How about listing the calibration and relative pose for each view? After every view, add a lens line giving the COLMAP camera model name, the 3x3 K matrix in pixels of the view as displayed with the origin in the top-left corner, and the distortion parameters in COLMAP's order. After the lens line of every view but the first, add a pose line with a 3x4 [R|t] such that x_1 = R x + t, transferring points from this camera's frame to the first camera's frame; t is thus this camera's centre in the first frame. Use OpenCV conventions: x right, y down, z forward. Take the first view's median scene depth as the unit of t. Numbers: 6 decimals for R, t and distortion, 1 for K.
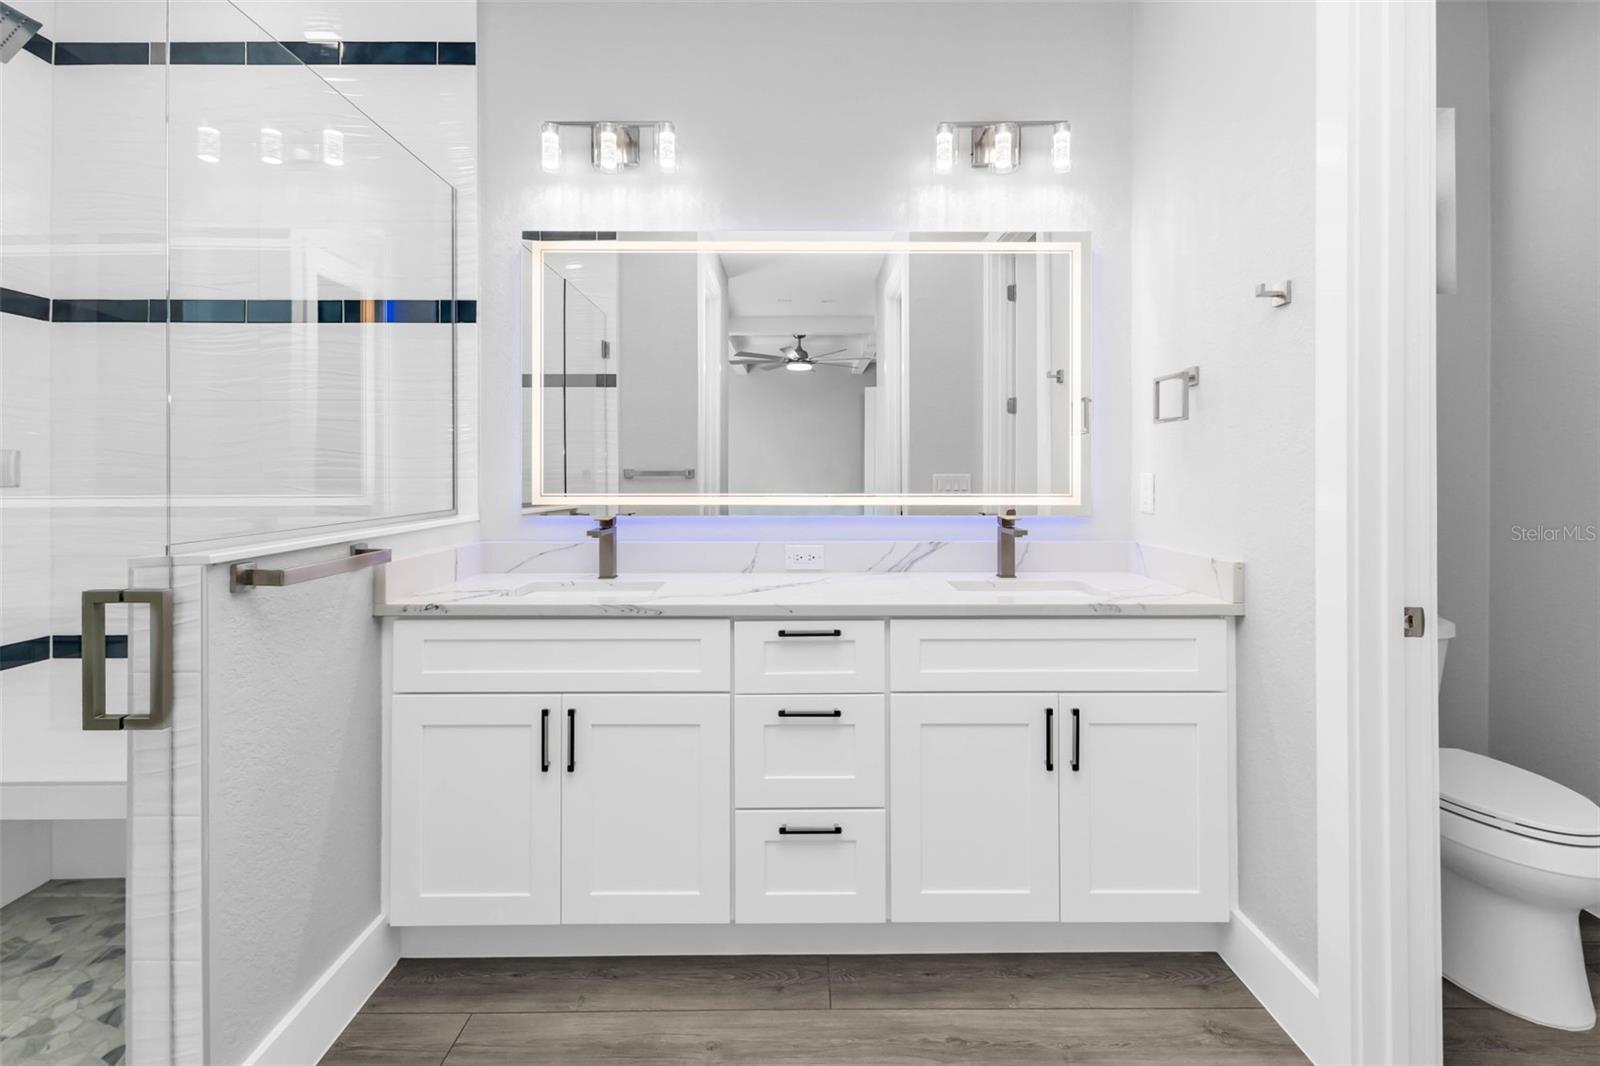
lens RADIAL K [[715.7, 0, 794.0], [0, 715.7, 481.8], [0, 0, 1]] dist [0.000398, -0.000028]
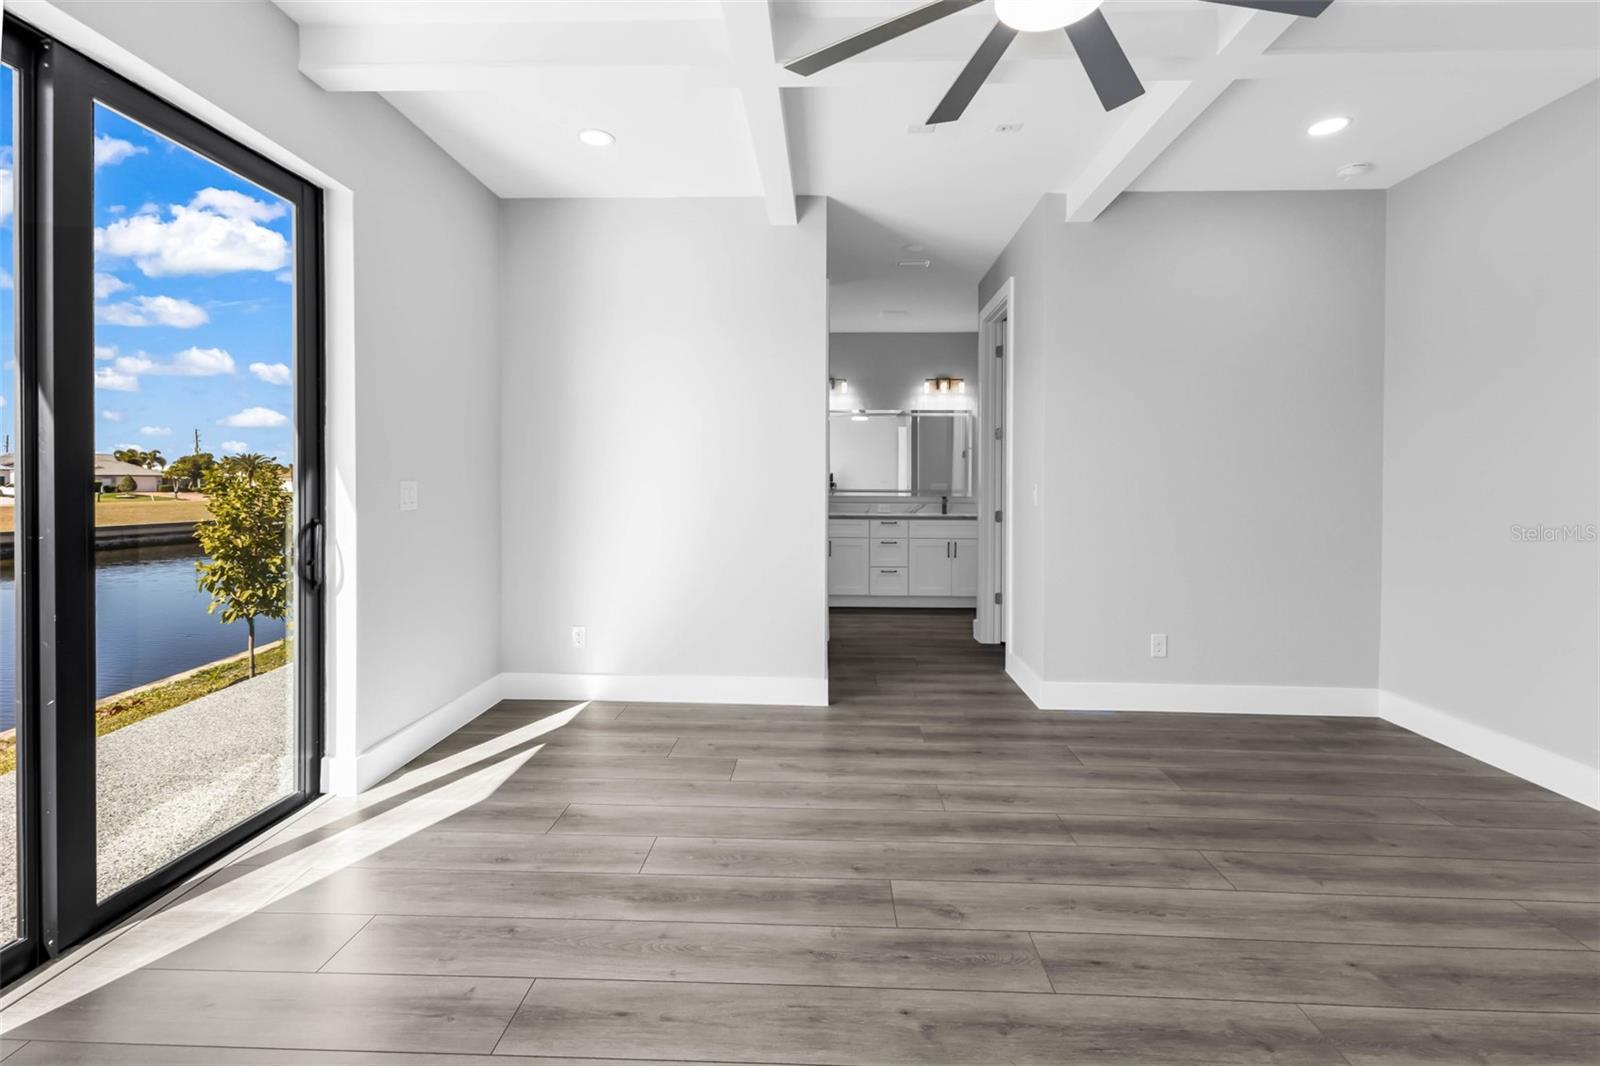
lens RADIAL K [[715.7, 0, 794.0], [0, 715.7, 481.8], [0, 0, 1]] dist [0.000398, -0.000028]
pose [[0.999009, 0.004512, -0.044276, -0.258374], [-0.005255, 0.999847, -0.016684, 0.042748], [0.044194, 0.016900, 0.998880, -2.350736]]
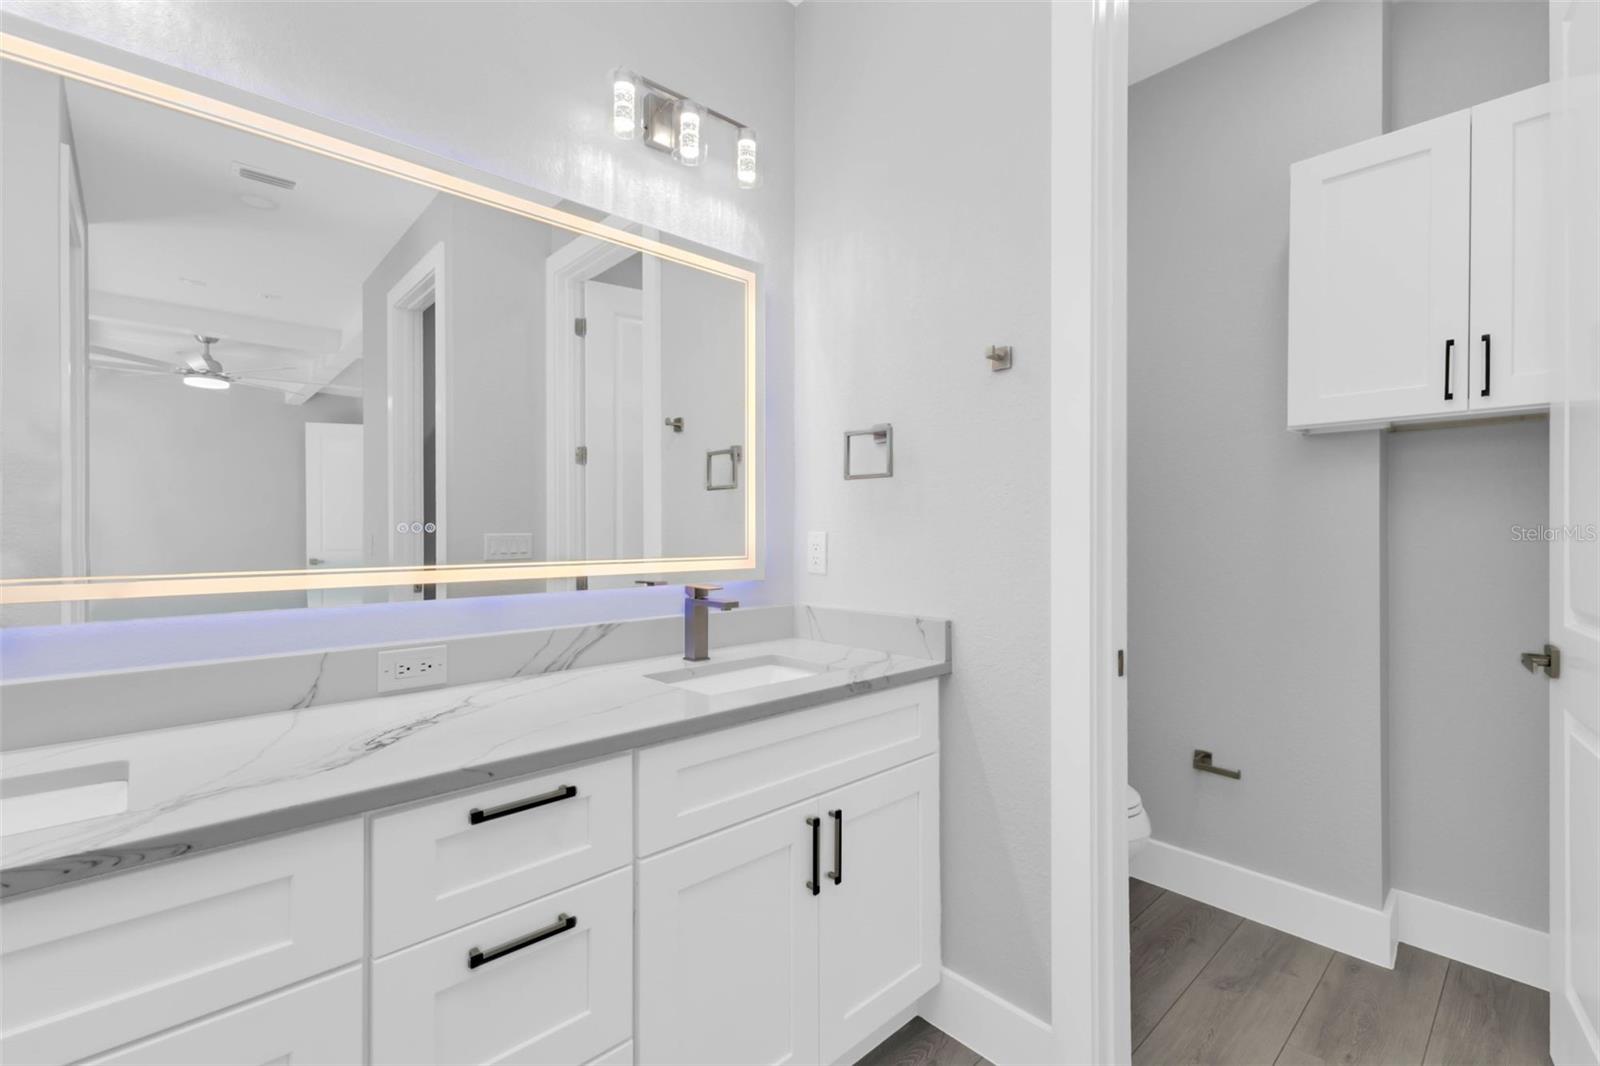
lens RADIAL K [[711.6, 0, 800.0], [0, 711.6, 533.0], [0, 0, 1]] dist [0.010121, 0.000052]
pose [[0.735190, -0.002571, 0.677856, -0.163688], [0.009844, 0.999928, -0.006885, -0.004497], [-0.677789, 0.011735, 0.735163, 0.318577]]
